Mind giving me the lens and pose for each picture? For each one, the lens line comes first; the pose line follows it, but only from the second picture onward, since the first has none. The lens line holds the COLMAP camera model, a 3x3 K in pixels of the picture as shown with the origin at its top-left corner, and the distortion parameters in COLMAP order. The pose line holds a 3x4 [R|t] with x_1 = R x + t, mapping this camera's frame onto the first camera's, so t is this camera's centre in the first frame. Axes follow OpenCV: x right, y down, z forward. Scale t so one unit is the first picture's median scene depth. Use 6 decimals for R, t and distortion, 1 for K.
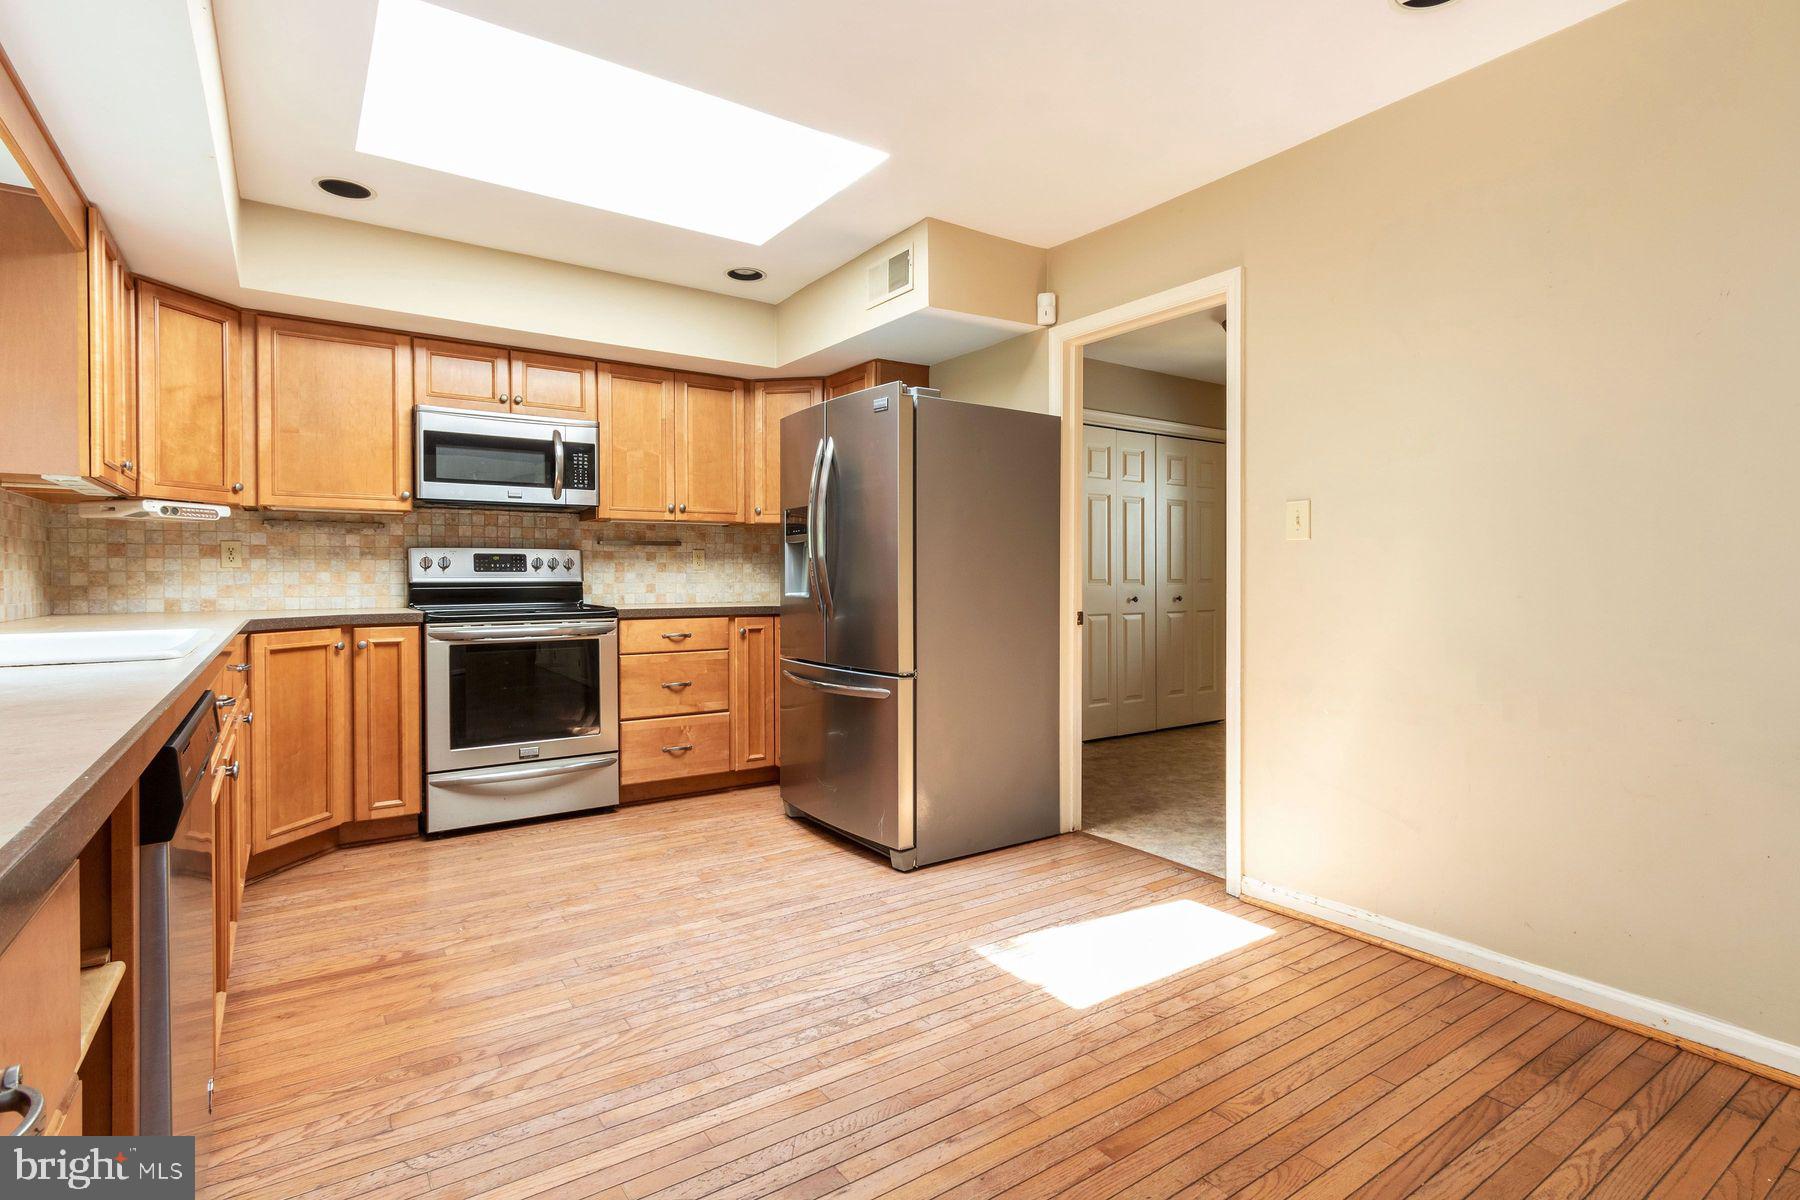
lens RADIAL K [[870.7, 0, 899.3], [0, 870.7, 588.8], [0, 0, 1]] dist [0.003841, 0.000640]
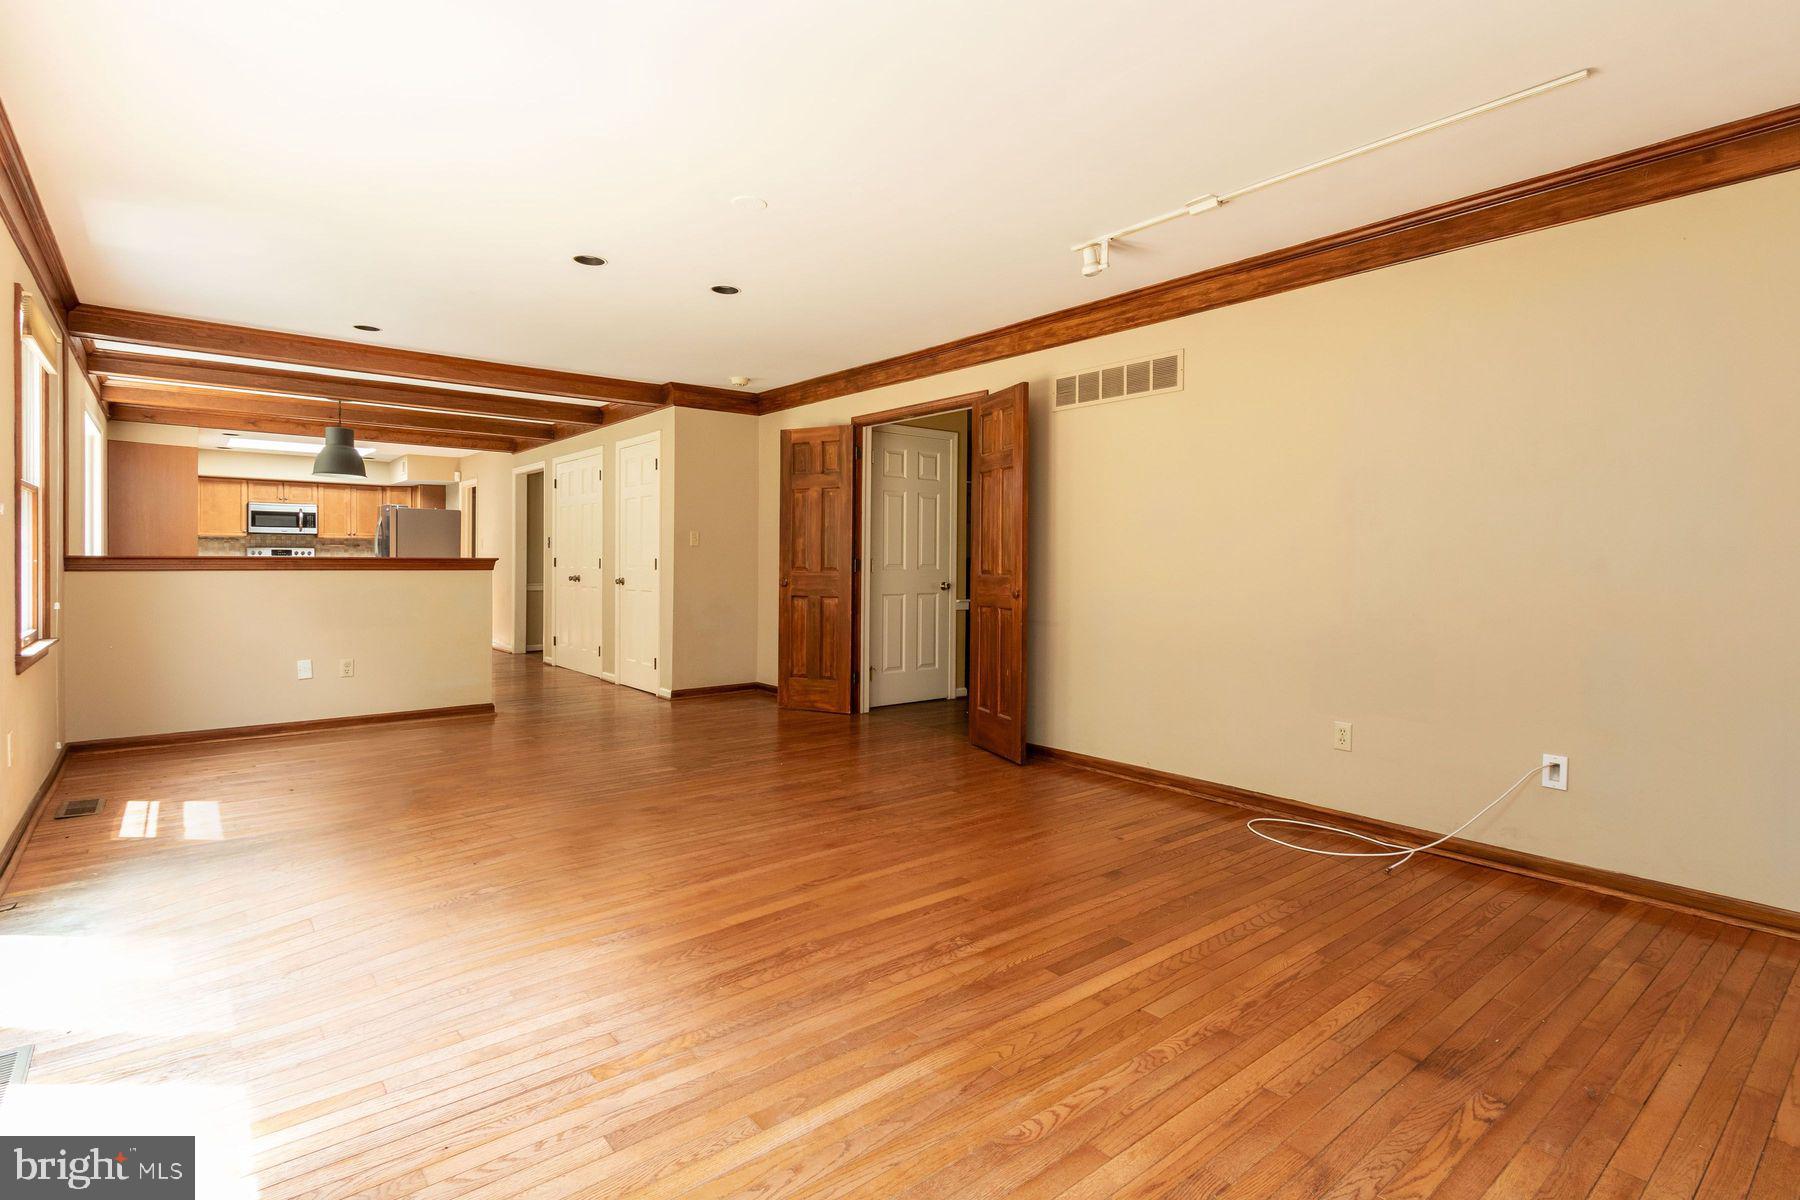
lens RADIAL K [[881.3, 0, 905.1], [0, 881.3, 565.1], [0, 0, 1]] dist [0.002247, 0.000298]
pose [[0.996288, 0.009465, 0.085564, 1.609074], [-0.008633, 0.999912, -0.010088, 0.026061], [-0.085652, 0.009312, 0.996282, -2.485681]]
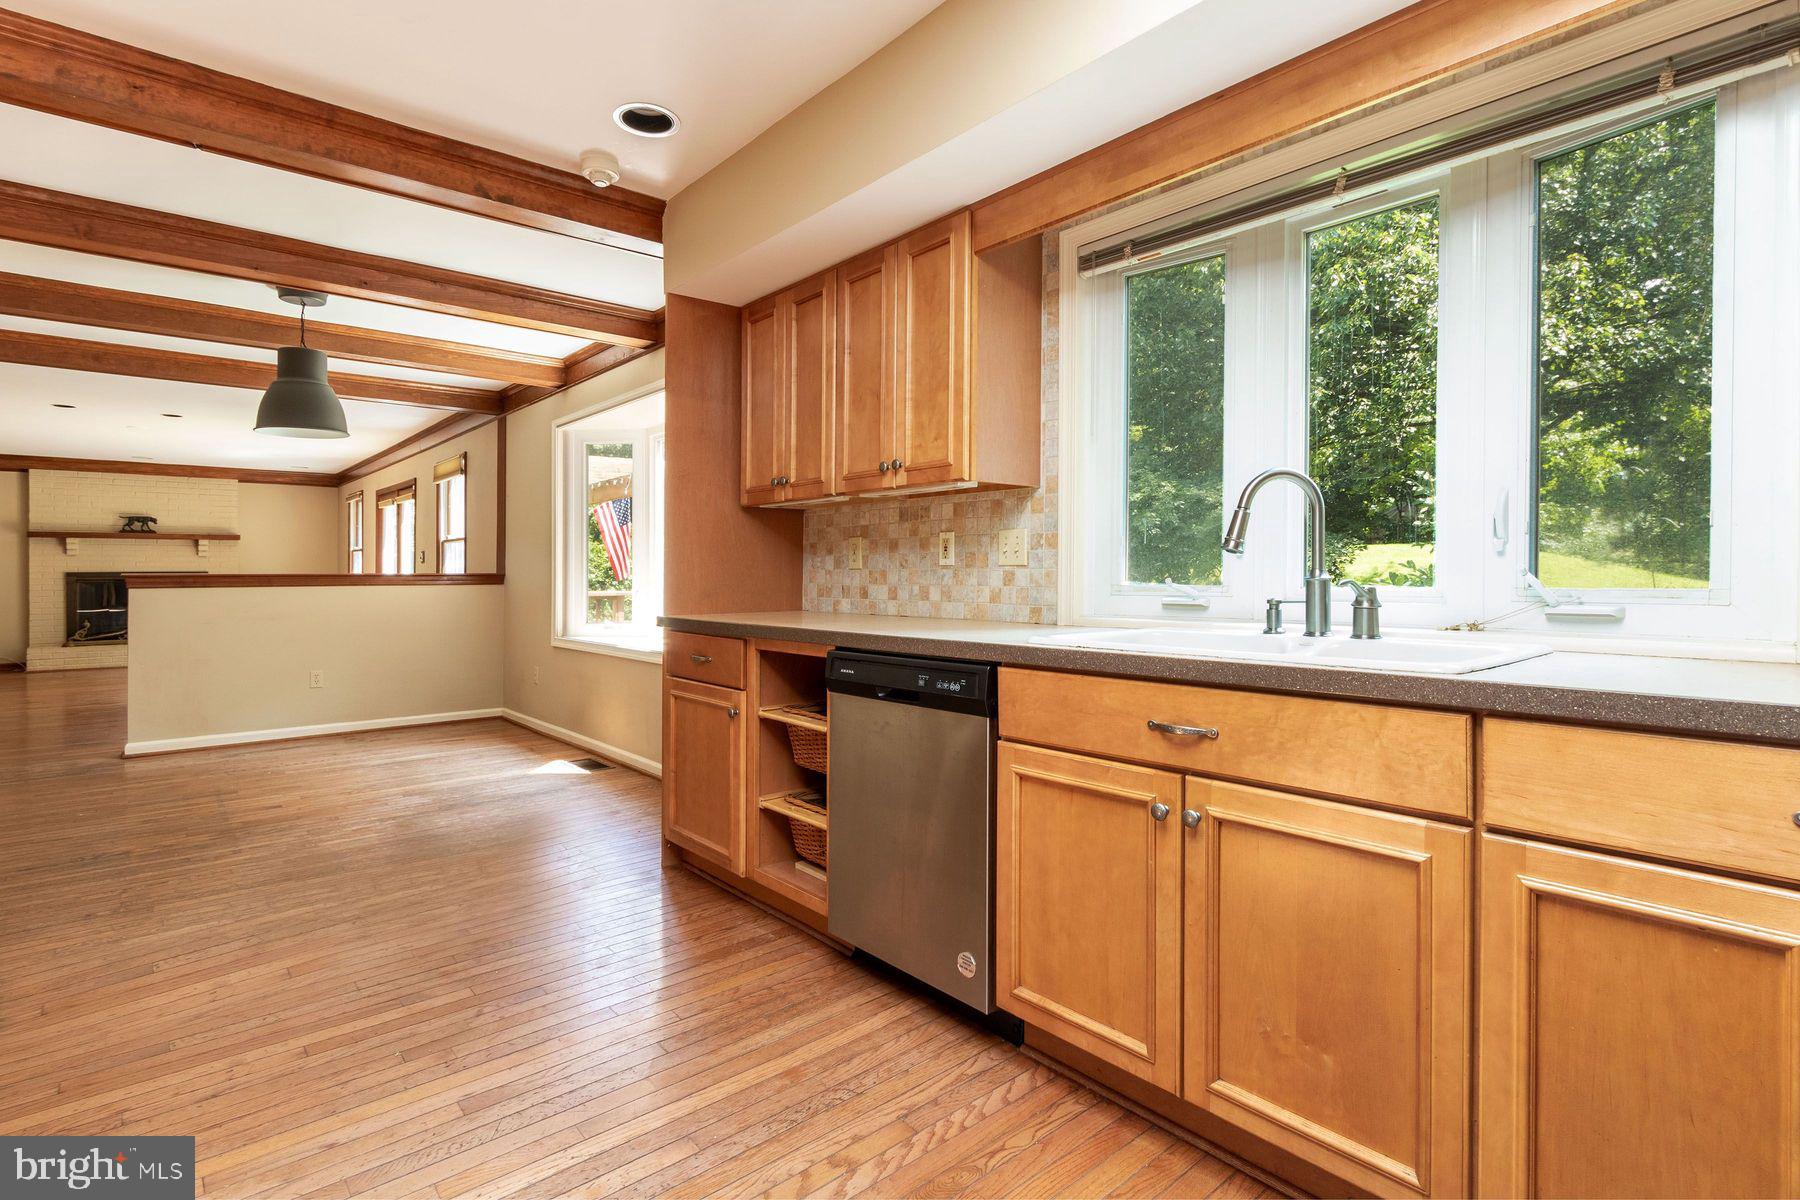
lens RADIAL K [[891.2, 0, 900.0], [0, 891.2, 600.0], [0, 0, 1]] dist [0.001385, -0.000823]
pose [[-0.994689, 0.007711, -0.102641, -0.240559], [0.003032, 0.998952, 0.045664, -0.018017], [0.102885, 0.045110, -0.993670, 1.009321]]
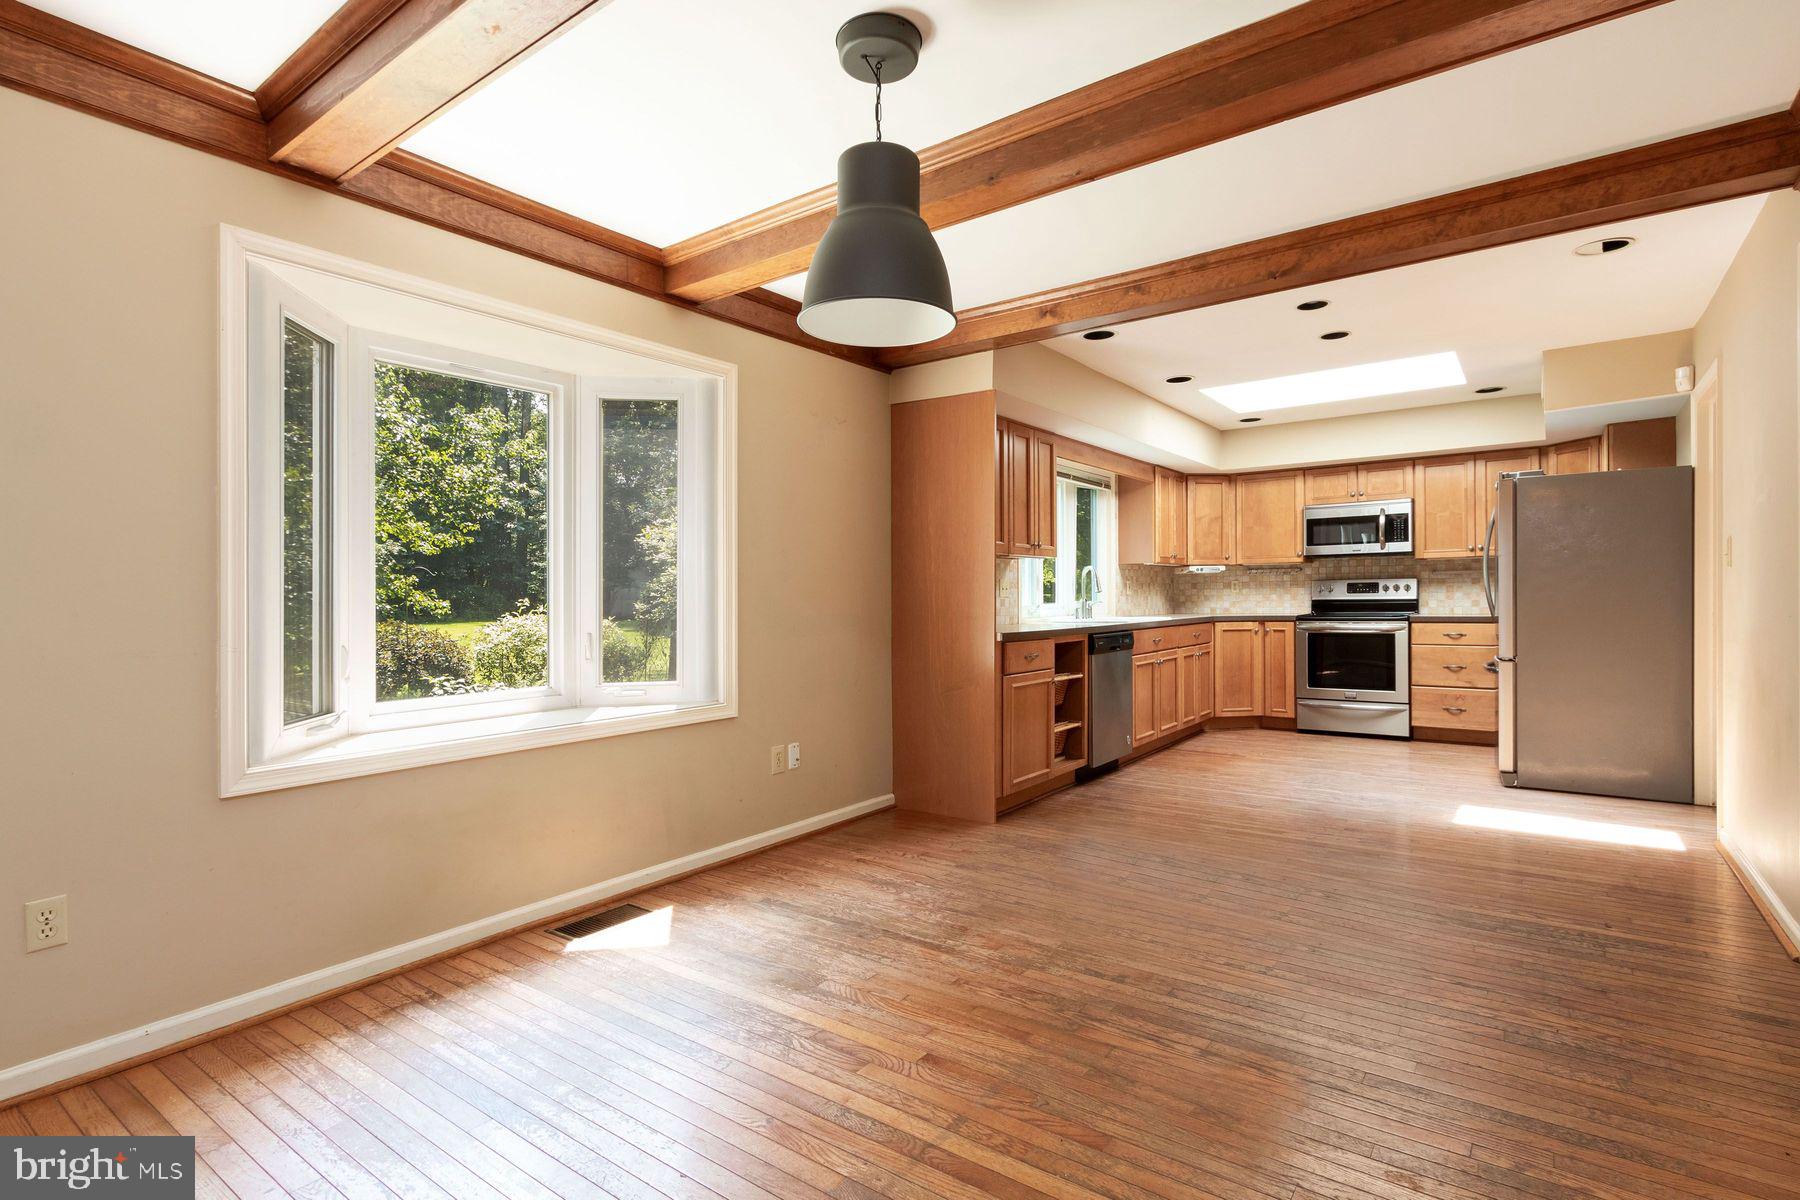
lens RADIAL K [[876.5, 0, 901.4], [0, 876.5, 646.1], [0, 0, 1]] dist [0.000121, -0.000059]
pose [[0.328190, 0.048629, -0.943359, 1.039451], [-0.000983, 0.998691, 0.051139, -0.003574], [0.944611, -0.015856, 0.327809, -0.490320]]
